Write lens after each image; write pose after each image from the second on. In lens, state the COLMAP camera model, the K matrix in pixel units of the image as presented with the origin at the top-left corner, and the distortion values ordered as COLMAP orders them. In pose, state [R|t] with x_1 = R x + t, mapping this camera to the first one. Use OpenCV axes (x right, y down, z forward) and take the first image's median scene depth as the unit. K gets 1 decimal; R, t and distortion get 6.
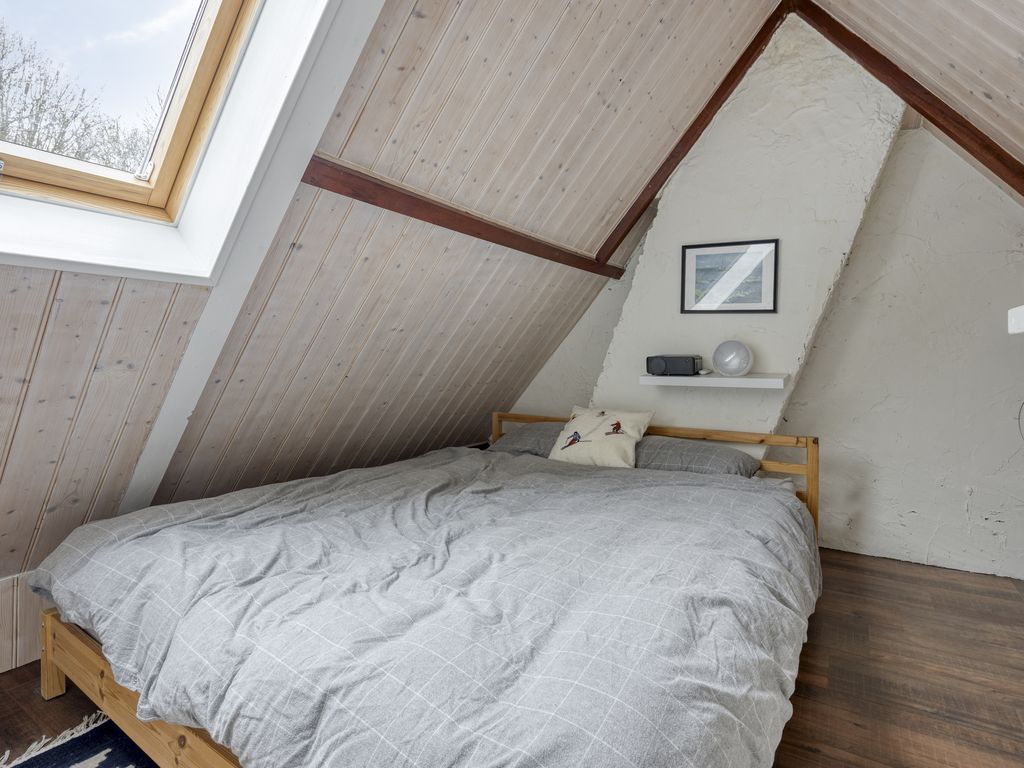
lens RADIAL K [[529.5, 0, 512.0], [0, 529.5, 384.0], [0, 0, 1]] dist [-0.005188, -0.000806]
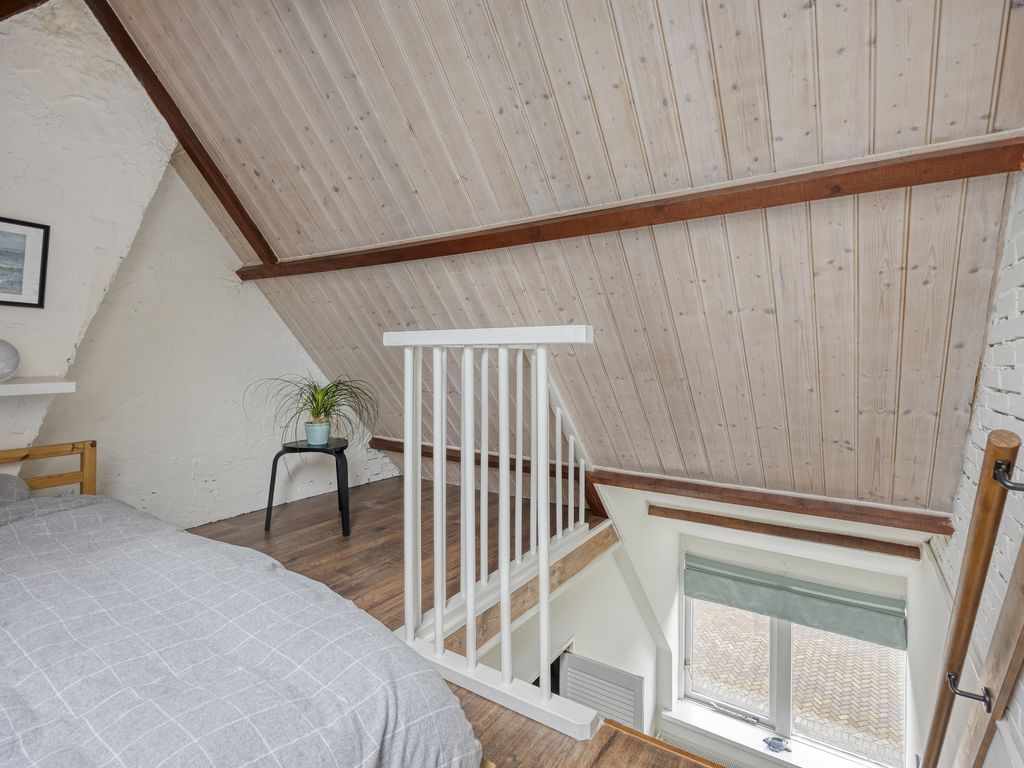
lens RADIAL K [[519.3, 0, 512.0], [0, 519.3, 384.0], [0, 0, 1]] dist [0.001923, 0.000686]
pose [[0.055043, -0.059963, 0.996682, -0.335660], [0.052870, 0.996970, 0.057061, -0.016401], [-0.997083, 0.049554, 0.058046, 0.176426]]
